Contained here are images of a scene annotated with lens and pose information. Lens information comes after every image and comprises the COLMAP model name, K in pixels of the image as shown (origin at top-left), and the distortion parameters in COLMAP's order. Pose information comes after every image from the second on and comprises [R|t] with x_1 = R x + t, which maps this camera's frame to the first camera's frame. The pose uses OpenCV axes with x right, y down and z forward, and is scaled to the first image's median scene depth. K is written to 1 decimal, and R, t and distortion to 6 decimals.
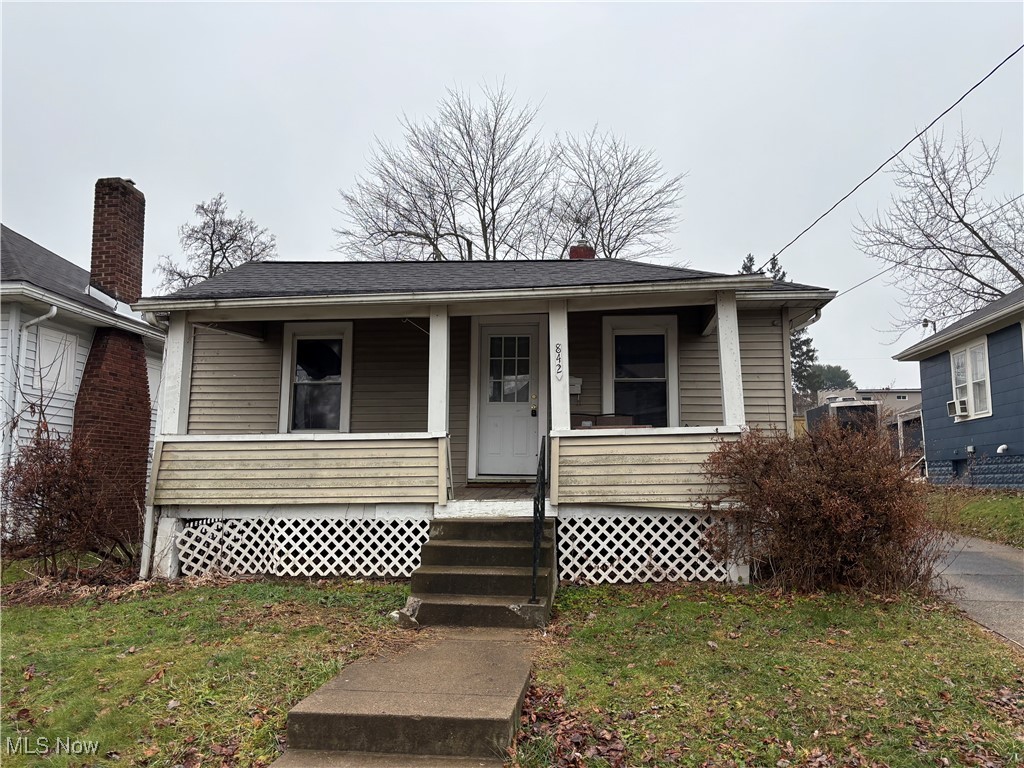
lens RADIAL K [[777.6, 0, 518.5], [0, 777.6, 362.1], [0, 0, 1]] dist [0.032134, -0.011222]
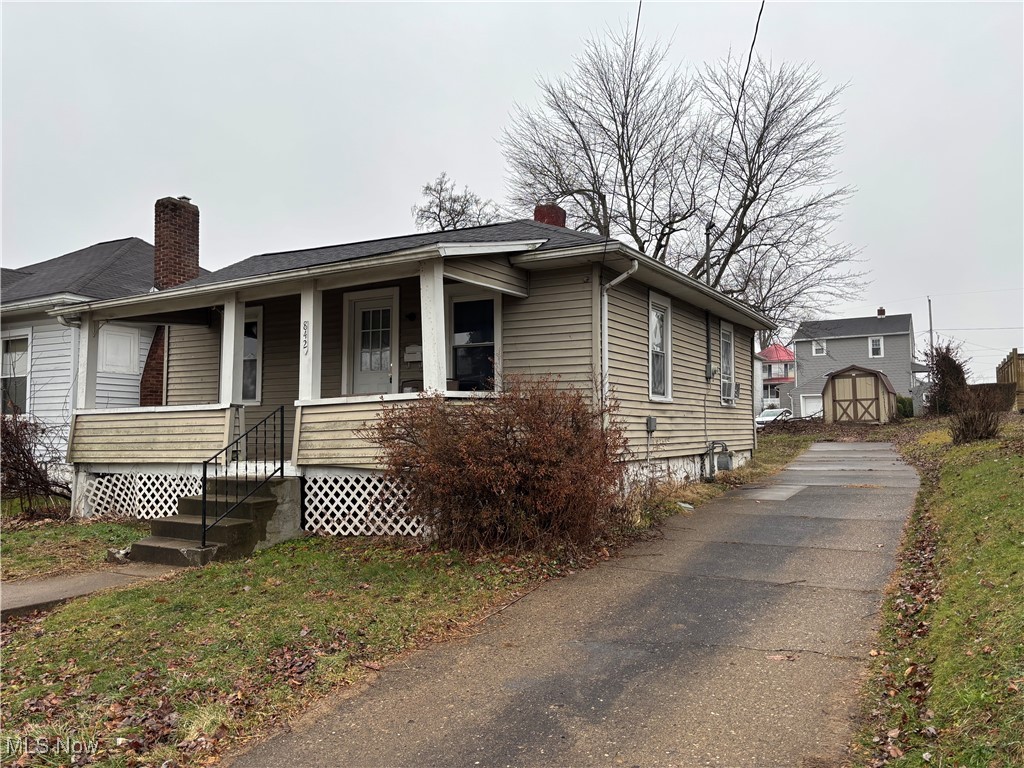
lens RADIAL K [[777.6, 0, 509.9], [0, 777.6, 380.5], [0, 0, 1]] dist [0.032134, -0.011222]
pose [[0.918771, -0.032717, -0.393434, 0.757498], [0.066282, 0.995198, 0.072027, -0.001350], [0.389188, -0.092254, 0.916527, 0.088136]]
